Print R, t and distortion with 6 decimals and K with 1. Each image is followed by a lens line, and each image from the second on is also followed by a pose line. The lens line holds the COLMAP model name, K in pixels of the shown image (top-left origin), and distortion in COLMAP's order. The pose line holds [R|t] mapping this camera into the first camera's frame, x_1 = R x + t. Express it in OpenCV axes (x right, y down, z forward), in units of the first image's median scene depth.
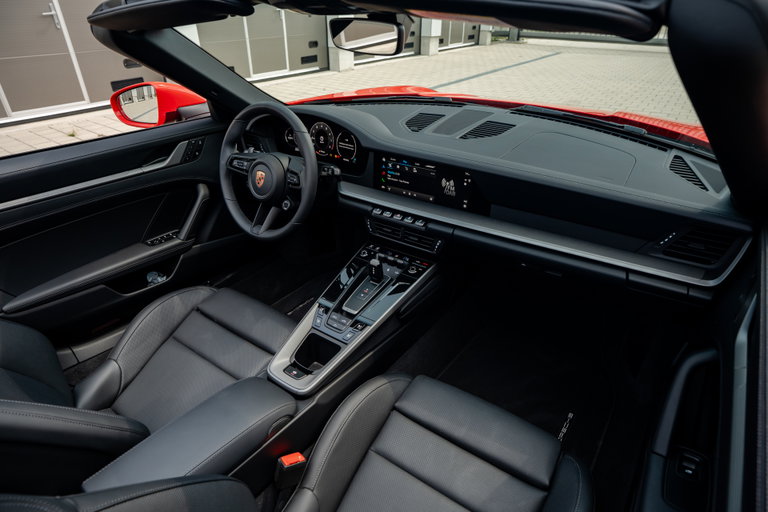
lens RADIAL K [[470.0, 0, 367.3], [0, 470.0, 254.5], [0, 0, 1]] dist [-0.039162, 0.007466]
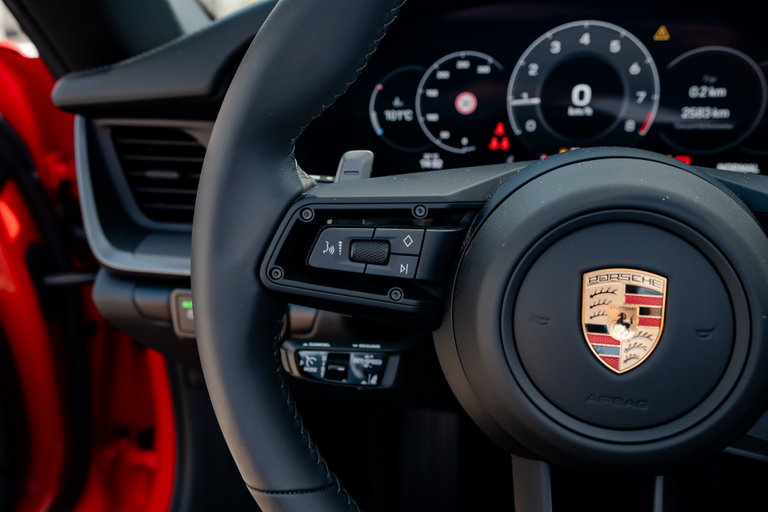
lens RADIAL K [[743.7, 0, 383.2], [0, 743.7, 253.9], [0, 0, 1]] dist [0.082420, 0.000000]
pose [[0.886426, -0.148360, 0.438449, -0.411919], [0.216024, 0.970352, -0.108400, -0.179904], [-0.409368, 0.190803, 0.892195, 0.851217]]
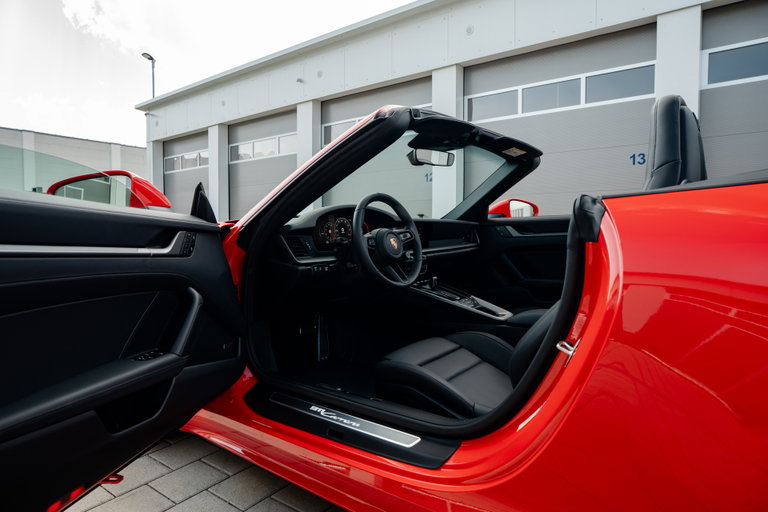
lens RADIAL K [[470.0, 0, 386.8], [0, 470.0, 250.4], [0, 0, 1]] dist [-0.039162, 0.007466]
pose [[-0.007230, -0.027444, 0.999597, -1.670268], [0.485988, 0.873533, 0.027498, -0.201197], [-0.873936, 0.485991, 0.007022, 1.061724]]
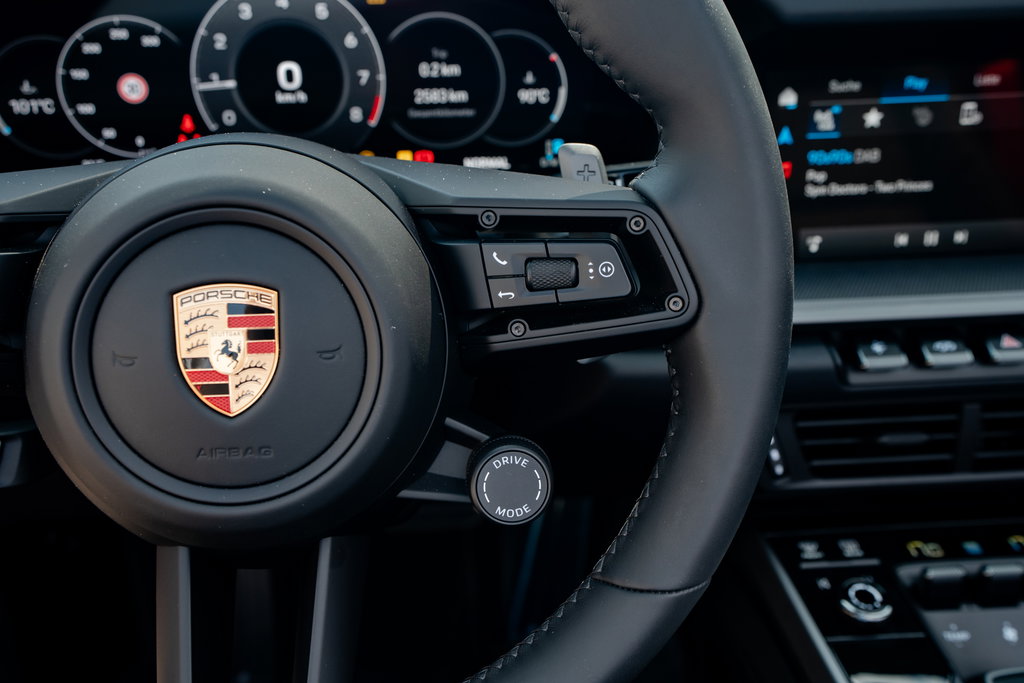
lens RADIAL K [[991.6, 0, 513.1], [0, 991.6, 344.2], [0, 0, 1]] dist [0.082420, 0.000000]
pose [[0.725182, -0.240520, 0.645183, -0.350713], [0.320067, 0.947372, -0.006580, -0.144647], [-0.609646, 0.211274, 0.764000, 0.800825]]
